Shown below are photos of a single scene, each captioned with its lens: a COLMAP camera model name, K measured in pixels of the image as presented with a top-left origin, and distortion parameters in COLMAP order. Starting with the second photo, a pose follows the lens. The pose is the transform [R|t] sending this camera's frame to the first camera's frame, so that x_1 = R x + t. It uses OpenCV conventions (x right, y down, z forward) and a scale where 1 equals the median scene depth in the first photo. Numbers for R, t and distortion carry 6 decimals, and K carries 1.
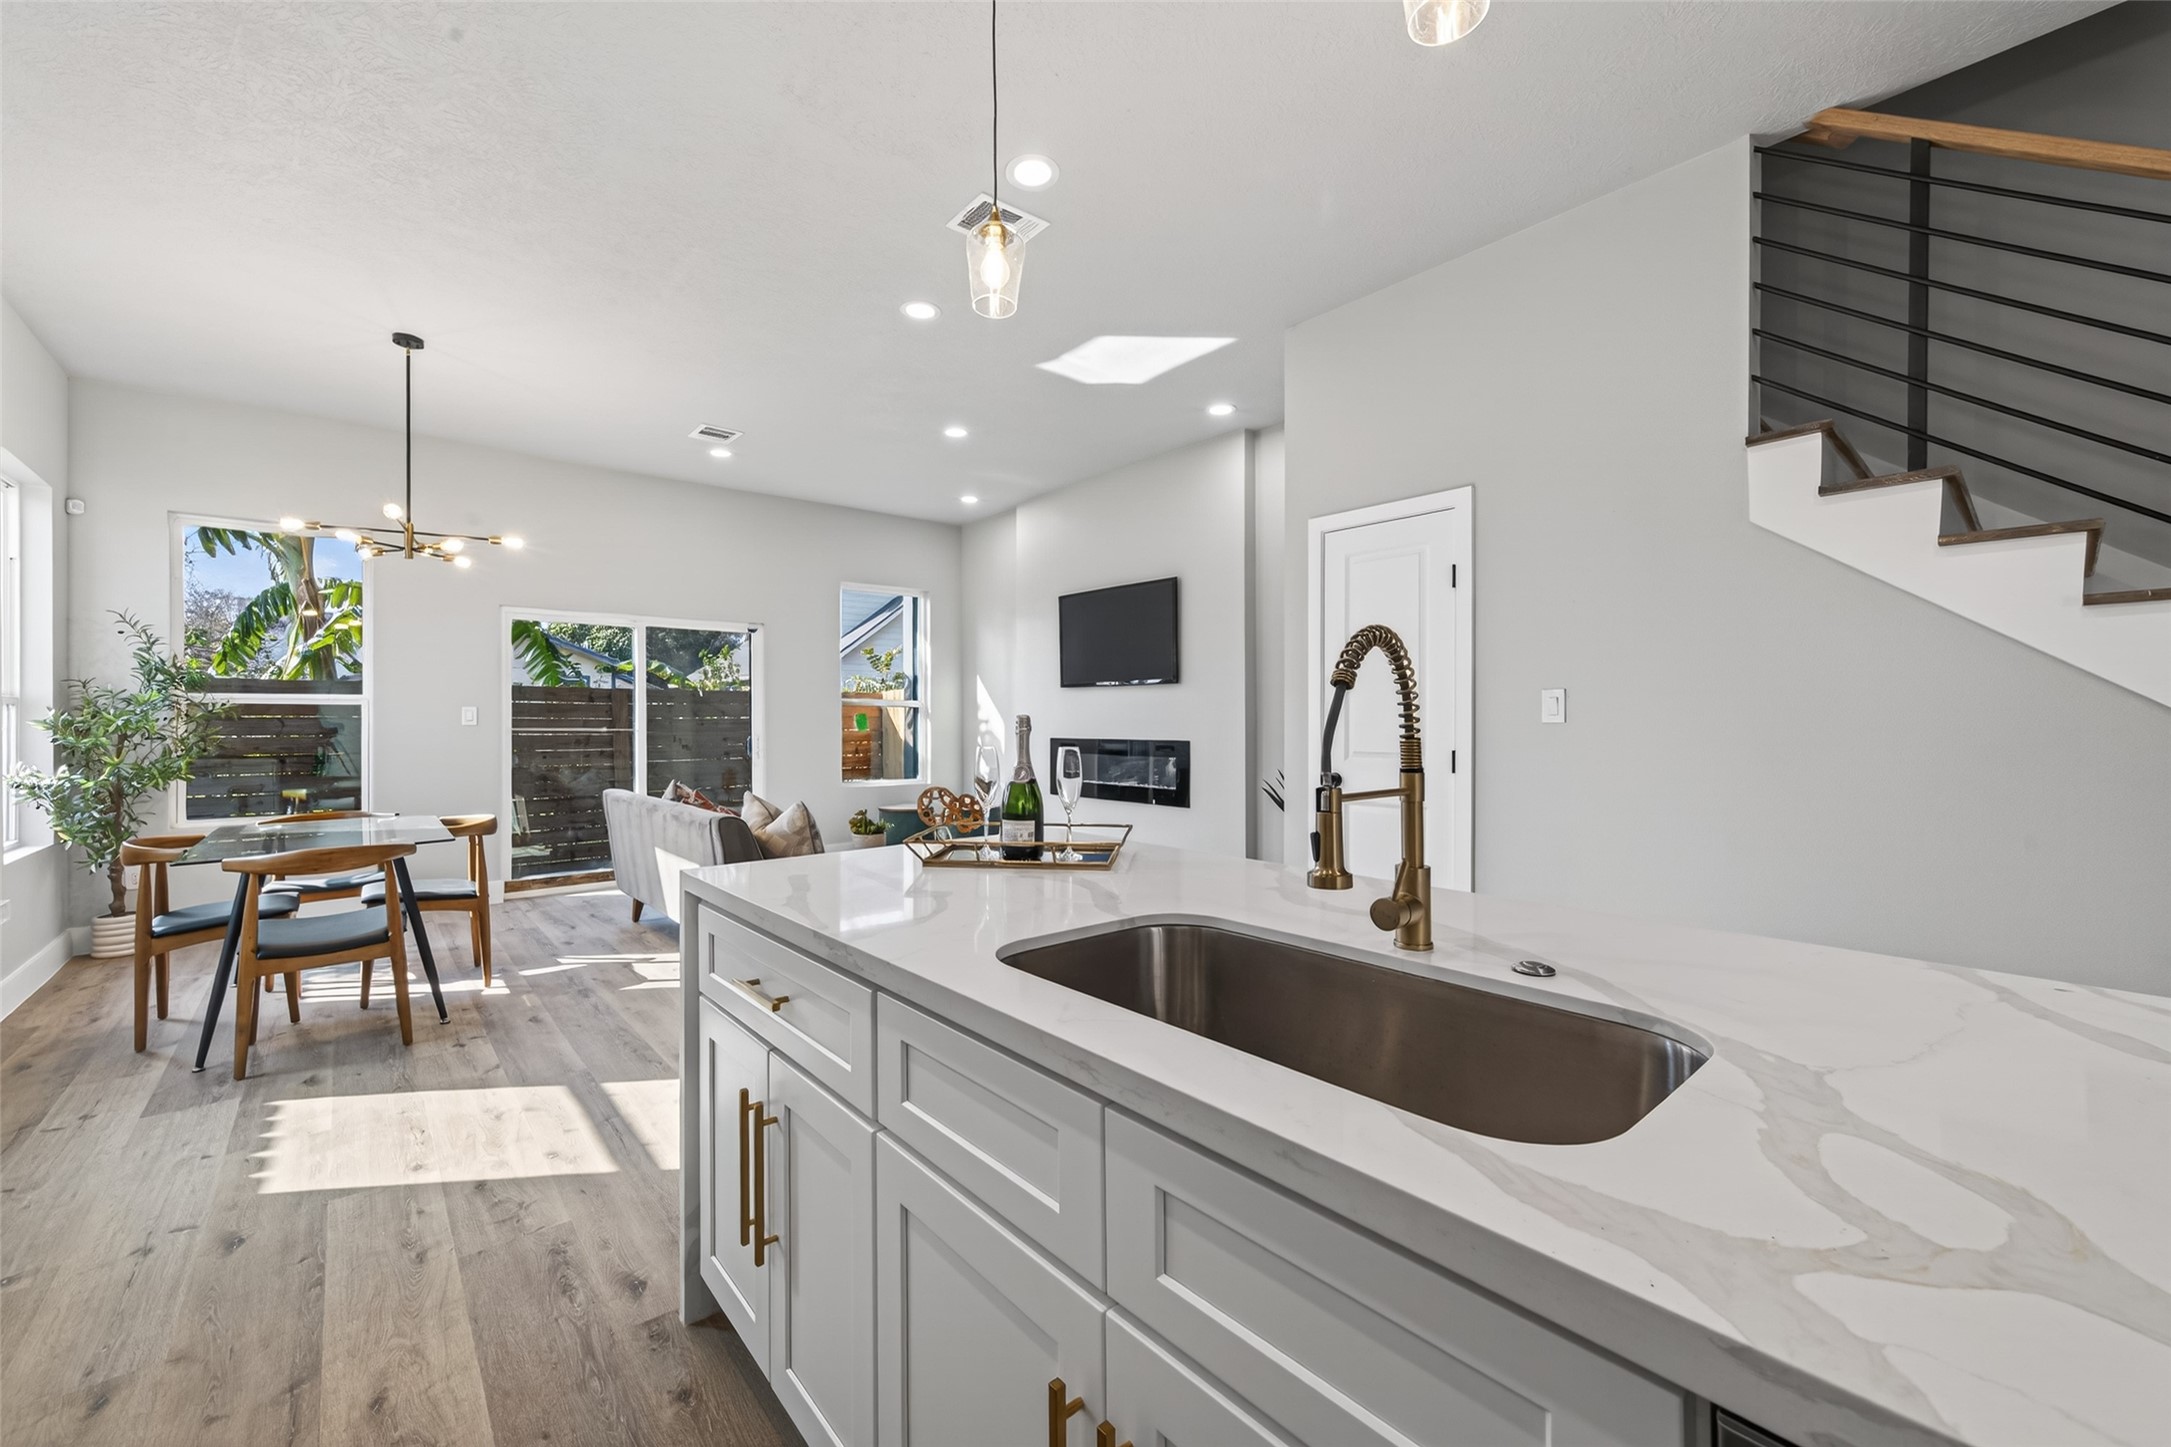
lens RADIAL K [[866.8, 0, 1082.1], [0, 866.8, 718.4], [0, 0, 1]] dist [0.003716, -0.000113]
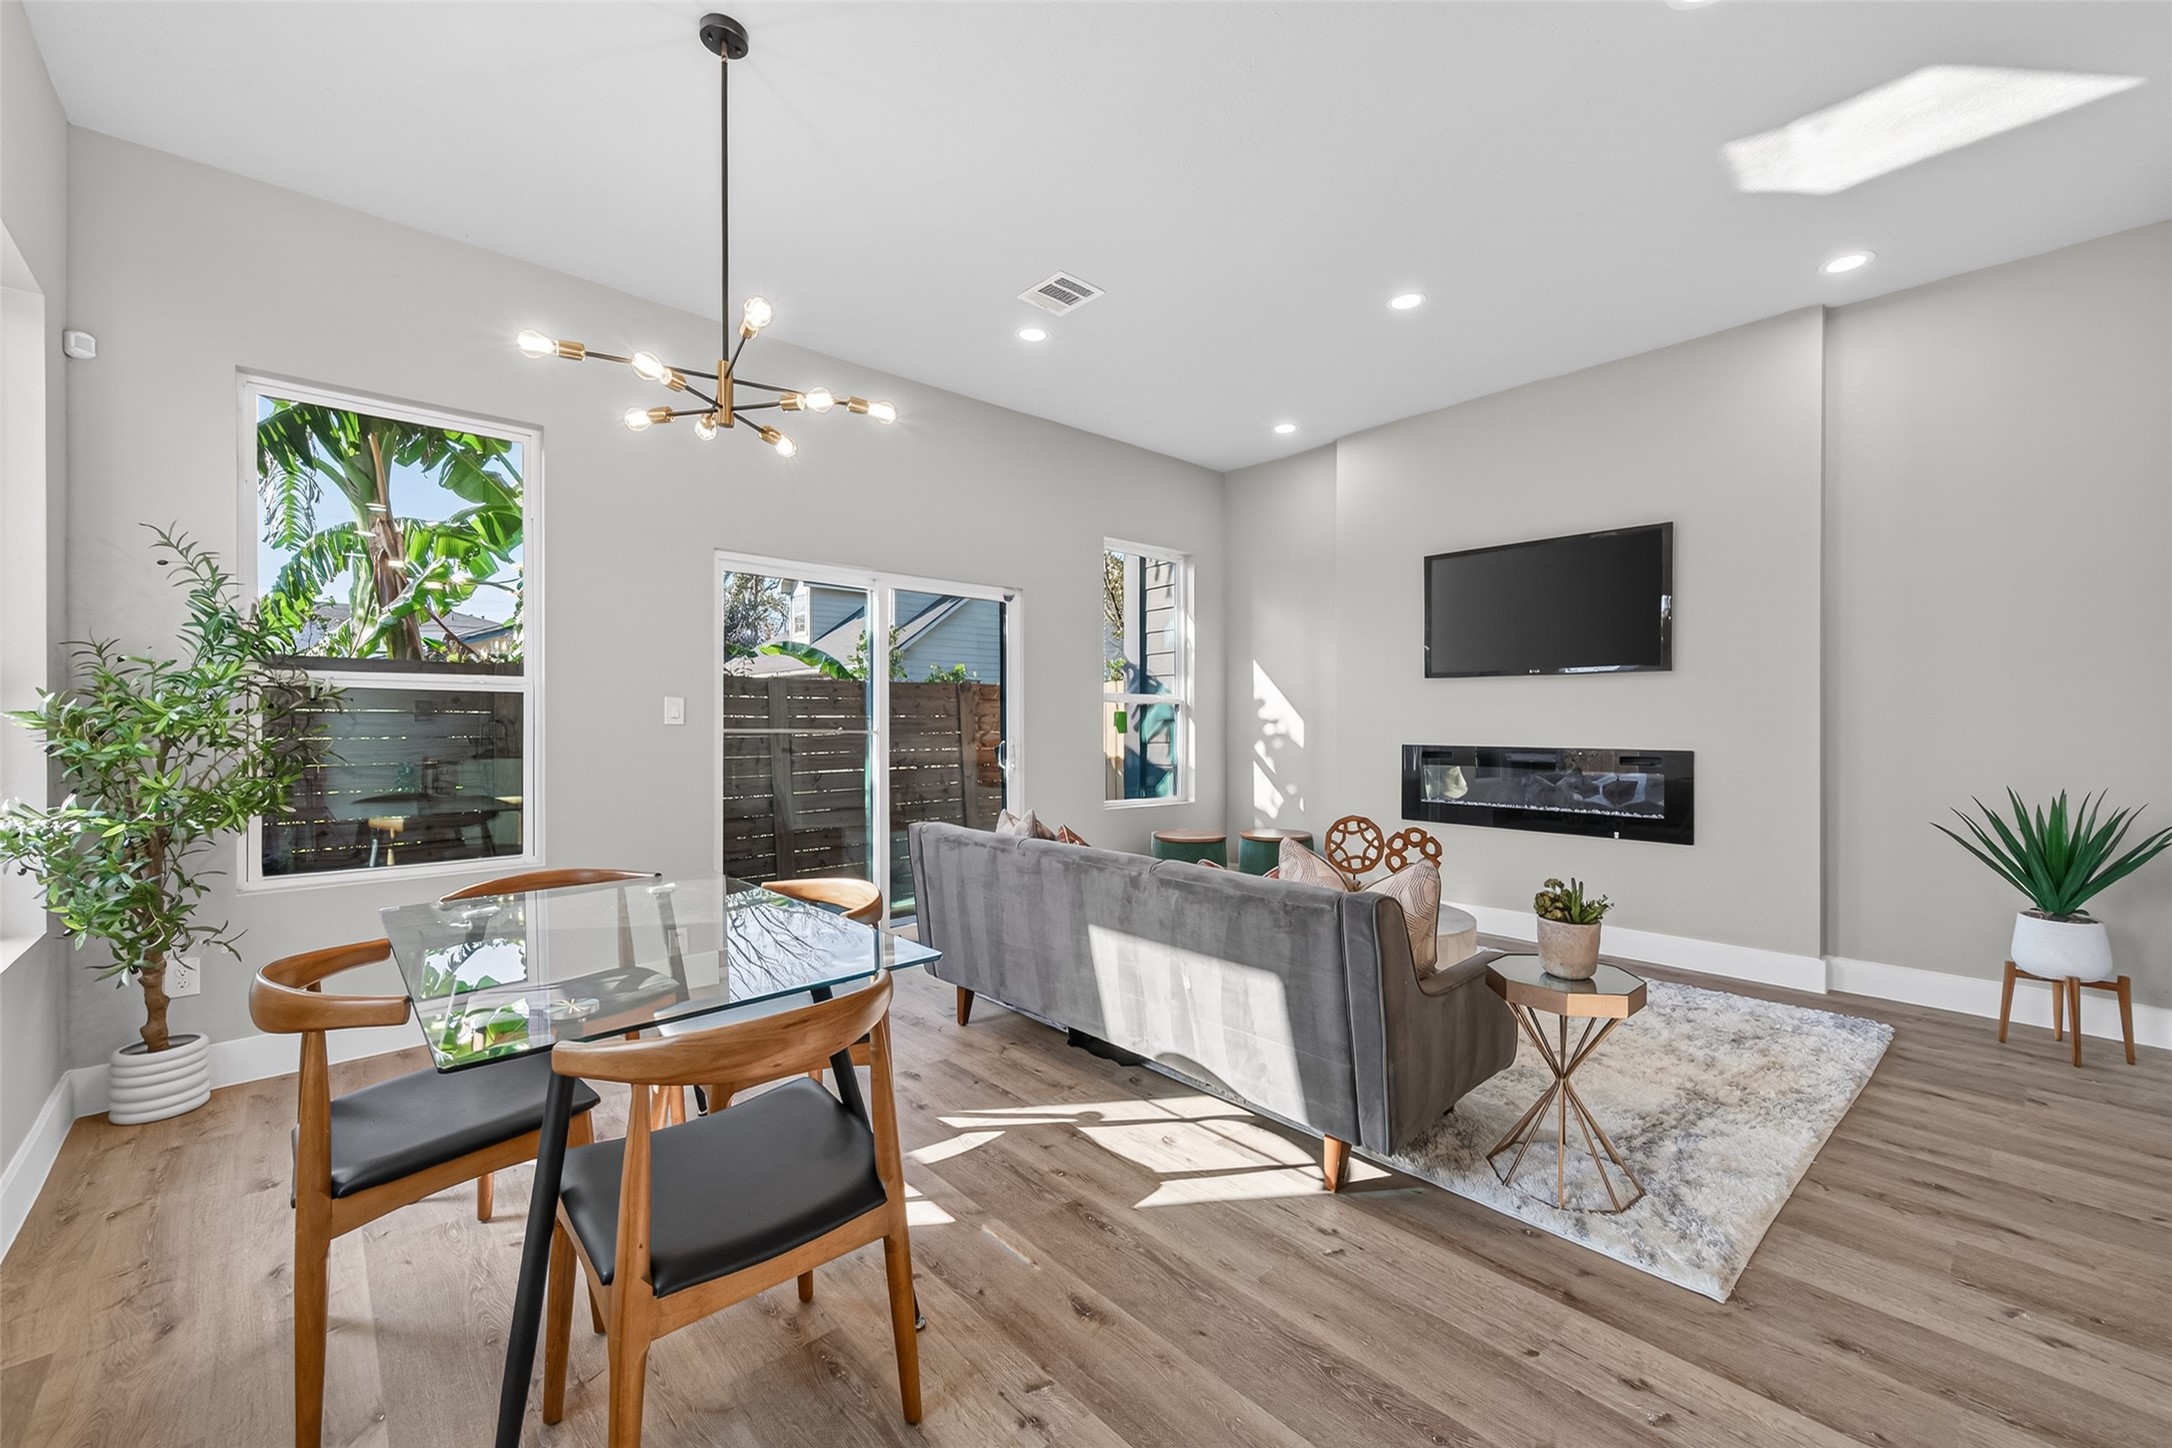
lens RADIAL K [[877.4, 0, 1114.1], [0, 877.4, 723.4], [0, 0, 1]] dist [0.003340, 0.000410]
pose [[0.998890, 0.005232, 0.046818, -0.519793], [-0.005406, 0.999979, 0.003600, 0.003557], [-0.046798, -0.003849, 0.998897, 0.399331]]
